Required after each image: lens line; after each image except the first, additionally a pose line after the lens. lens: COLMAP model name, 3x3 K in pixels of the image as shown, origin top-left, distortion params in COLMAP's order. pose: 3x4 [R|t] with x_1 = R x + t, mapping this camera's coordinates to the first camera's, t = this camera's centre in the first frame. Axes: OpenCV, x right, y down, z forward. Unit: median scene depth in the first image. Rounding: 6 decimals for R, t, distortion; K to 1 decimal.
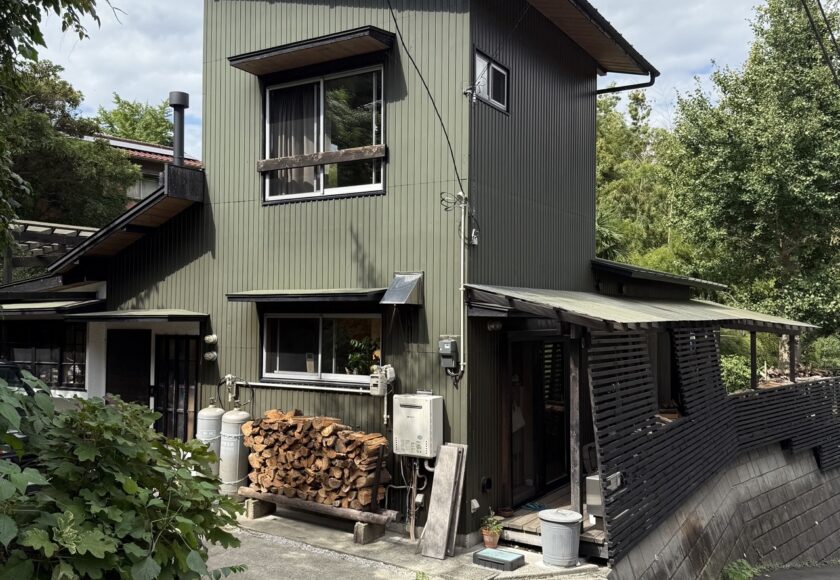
lens RADIAL K [[779.9, 0, 420.0], [0, 779.9, 290.0], [0, 0, 1]] dist [0.165555, -0.442532]
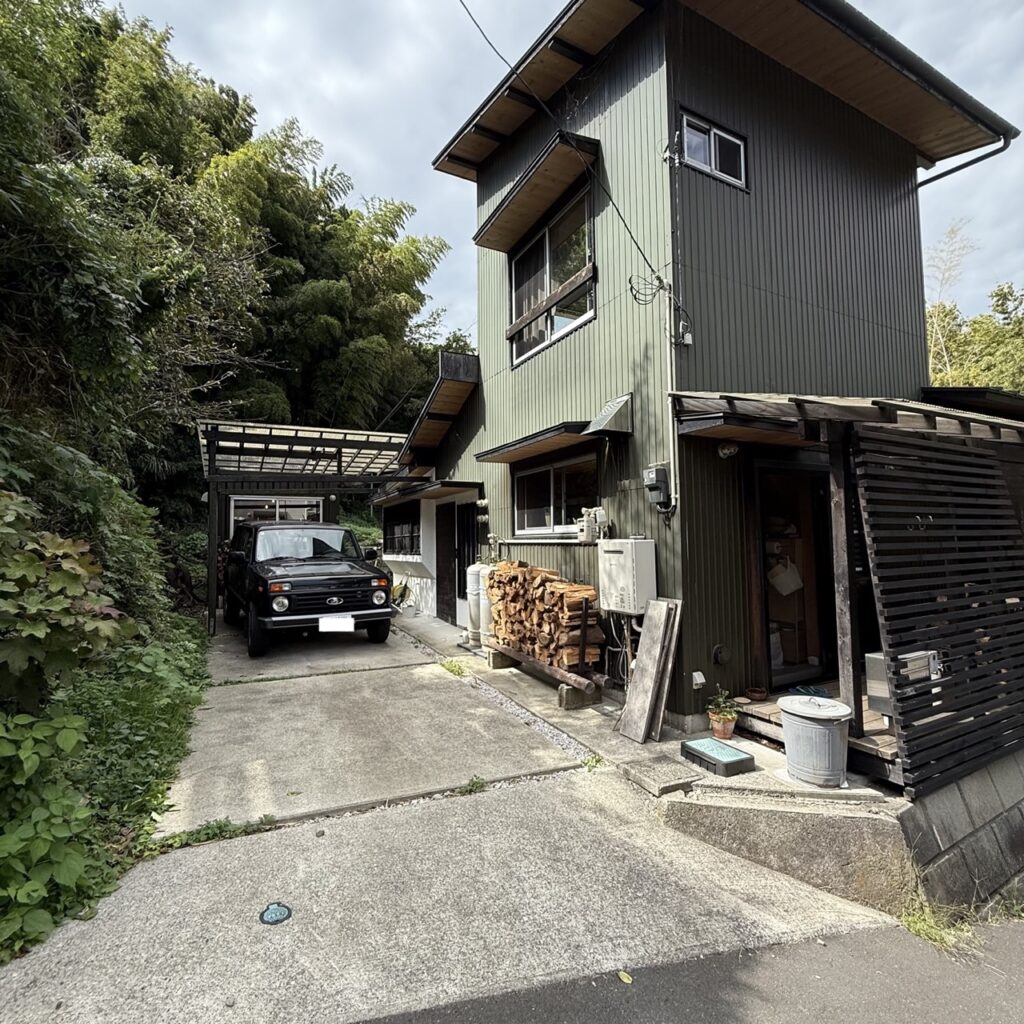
lens RADIAL K [[543.7, 0, 512.0], [0, 543.7, 512.0], [0, 0, 1]] dist [-0.009178, 0.000101]
pose [[0.857300, -0.046295, -0.512731, 0.189481], [0.037515, 0.998919, -0.027467, 0.117001], [0.513448, 0.004313, 0.858110, 0.448538]]
